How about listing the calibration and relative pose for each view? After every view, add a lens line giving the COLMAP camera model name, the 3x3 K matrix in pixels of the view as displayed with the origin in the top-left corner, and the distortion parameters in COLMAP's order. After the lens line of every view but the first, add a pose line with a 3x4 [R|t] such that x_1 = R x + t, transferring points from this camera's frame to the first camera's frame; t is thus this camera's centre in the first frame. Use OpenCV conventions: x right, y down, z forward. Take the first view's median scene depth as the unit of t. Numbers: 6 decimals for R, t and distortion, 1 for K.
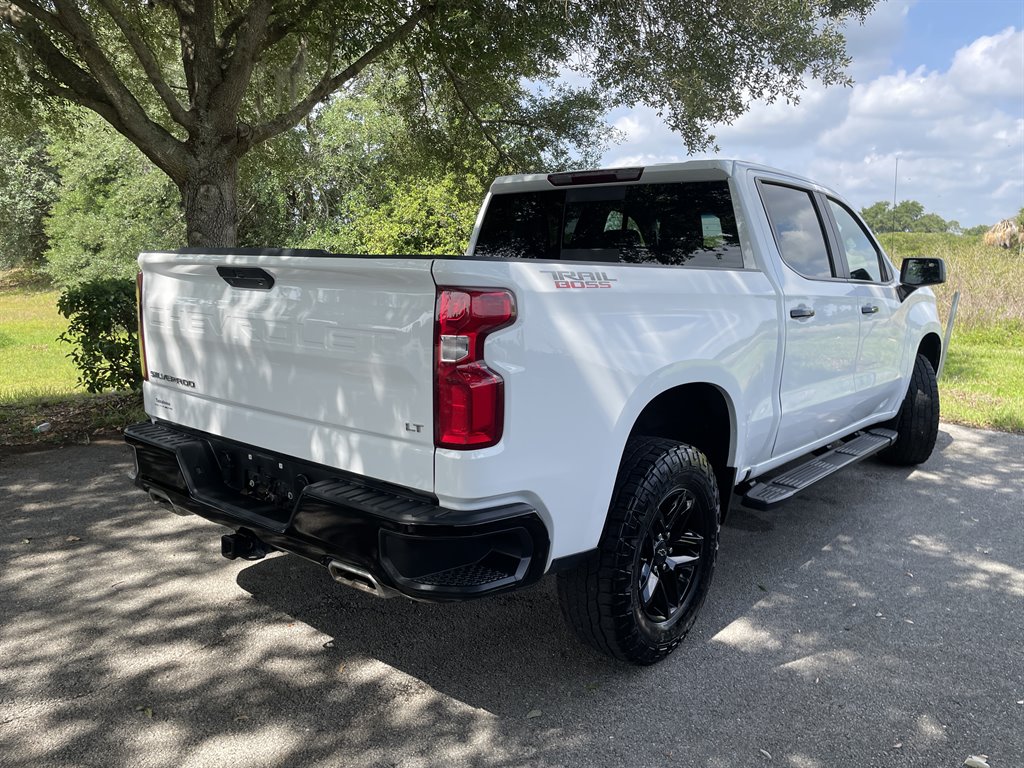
lens RADIAL K [[765.3, 0, 512.0], [0, 765.3, 384.0], [0, 0, 1]] dist [0.048494, 0.003660]
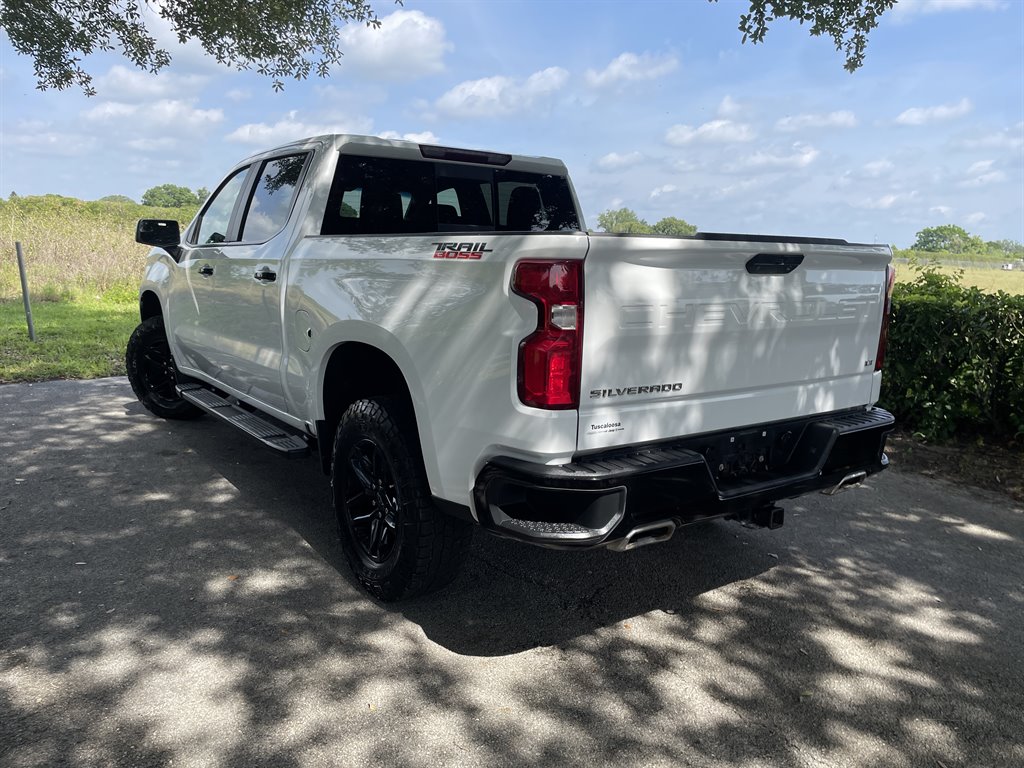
lens RADIAL K [[765.3, 0, 512.0], [0, 765.3, 384.0], [0, 0, 1]] dist [0.048494, 0.003660]
pose [[0.270931, -0.177571, 0.946079, -1.301171], [0.122804, 0.981183, 0.148992, -0.156841], [-0.954733, 0.075816, 0.287640, 0.929310]]
